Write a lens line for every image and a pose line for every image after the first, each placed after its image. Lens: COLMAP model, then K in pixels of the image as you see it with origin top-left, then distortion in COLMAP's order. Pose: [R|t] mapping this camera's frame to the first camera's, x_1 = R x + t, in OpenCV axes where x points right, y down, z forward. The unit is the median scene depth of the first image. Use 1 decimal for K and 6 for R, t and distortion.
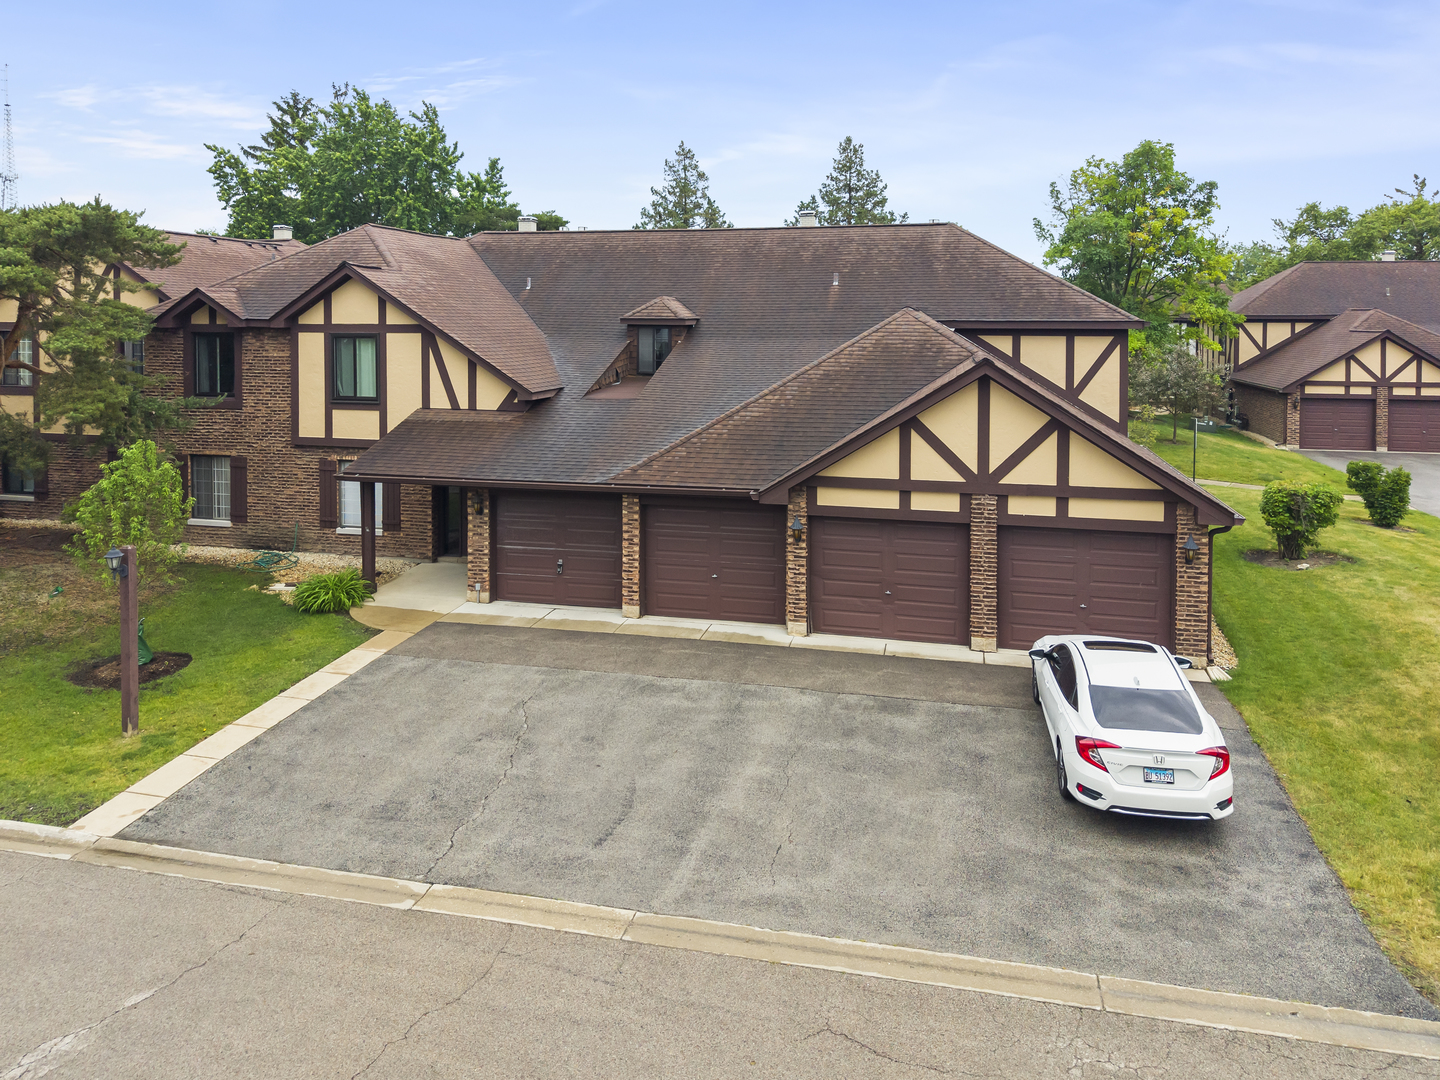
lens RADIAL K [[1018.6, 0, 720.2], [0, 1018.6, 400.5], [0, 0, 1]] dist [0.058923, -0.112923]
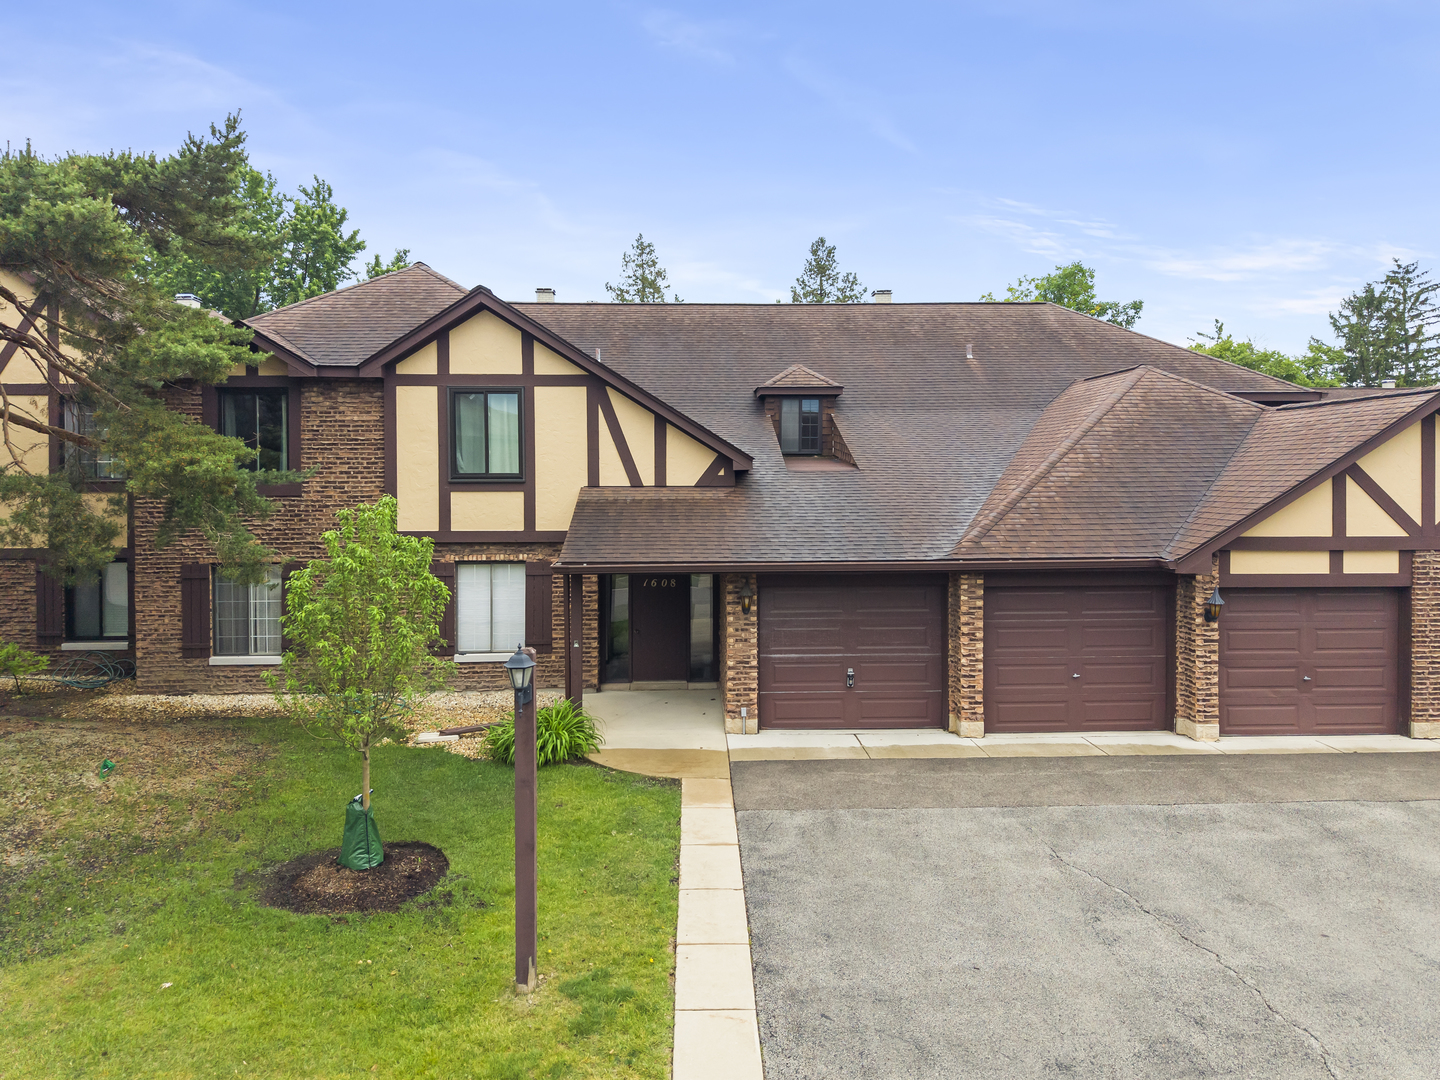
lens RADIAL K [[974.7, 0, 717.6], [0, 974.7, 538.5], [0, 0, 1]] dist [0.047258, -0.065602]
pose [[0.966664, -0.023330, 0.254983, -0.387979], [0.028009, 0.999499, -0.014736, 0.060130], [-0.254511, 0.021386, 0.966833, 0.290103]]
